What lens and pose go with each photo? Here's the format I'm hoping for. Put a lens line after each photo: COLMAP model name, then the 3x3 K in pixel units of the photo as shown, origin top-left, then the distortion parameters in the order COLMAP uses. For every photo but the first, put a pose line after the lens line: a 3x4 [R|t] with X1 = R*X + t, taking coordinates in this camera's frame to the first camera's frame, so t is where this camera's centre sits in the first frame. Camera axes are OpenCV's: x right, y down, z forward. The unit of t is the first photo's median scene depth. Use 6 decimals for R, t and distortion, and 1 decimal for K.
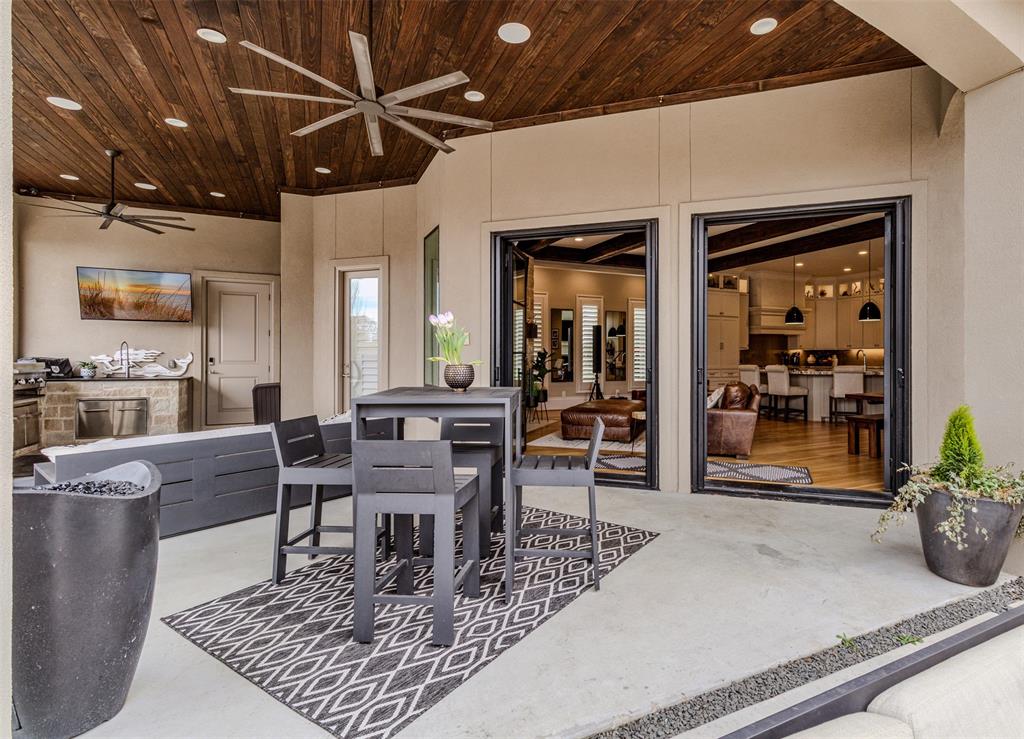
lens RADIAL K [[511.4, 0, 566.5], [0, 511.4, 353.4], [0, 0, 1]] dist [0.001962, 0.000236]
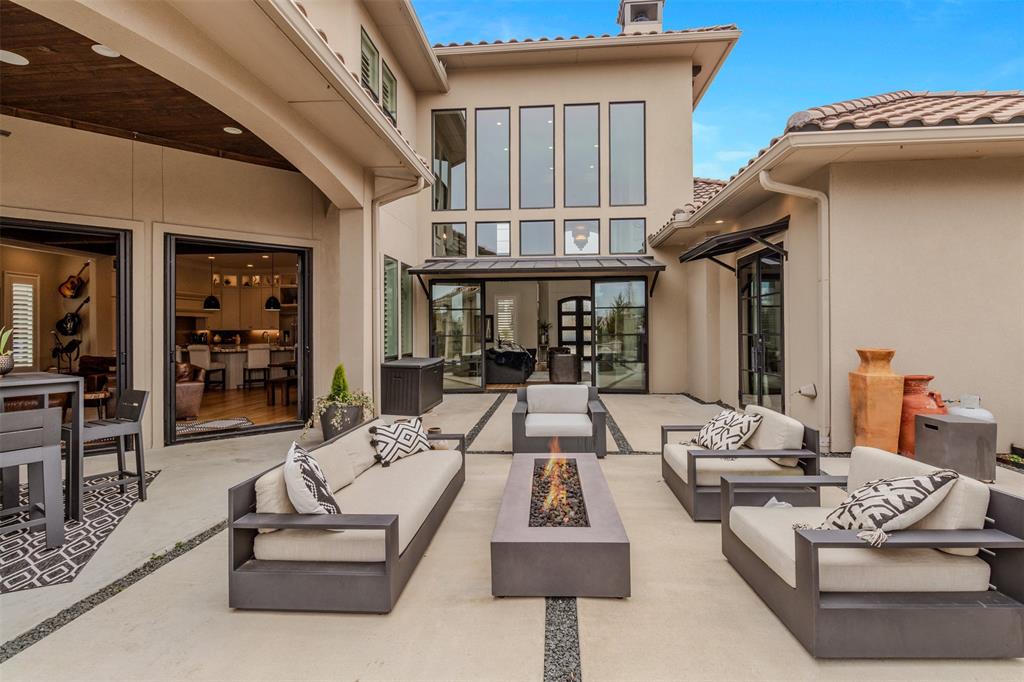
lens RADIAL K [[507.1, 0, 512.0], [0, 507.1, 329.5], [0, 0, 1]] dist [0.002325, -0.000239]
pose [[0.523545, -0.002548, 0.851994, -0.312667], [0.001660, 0.999997, 0.001970, -0.020534], [-0.851996, 0.000383, 0.523547, -0.341798]]
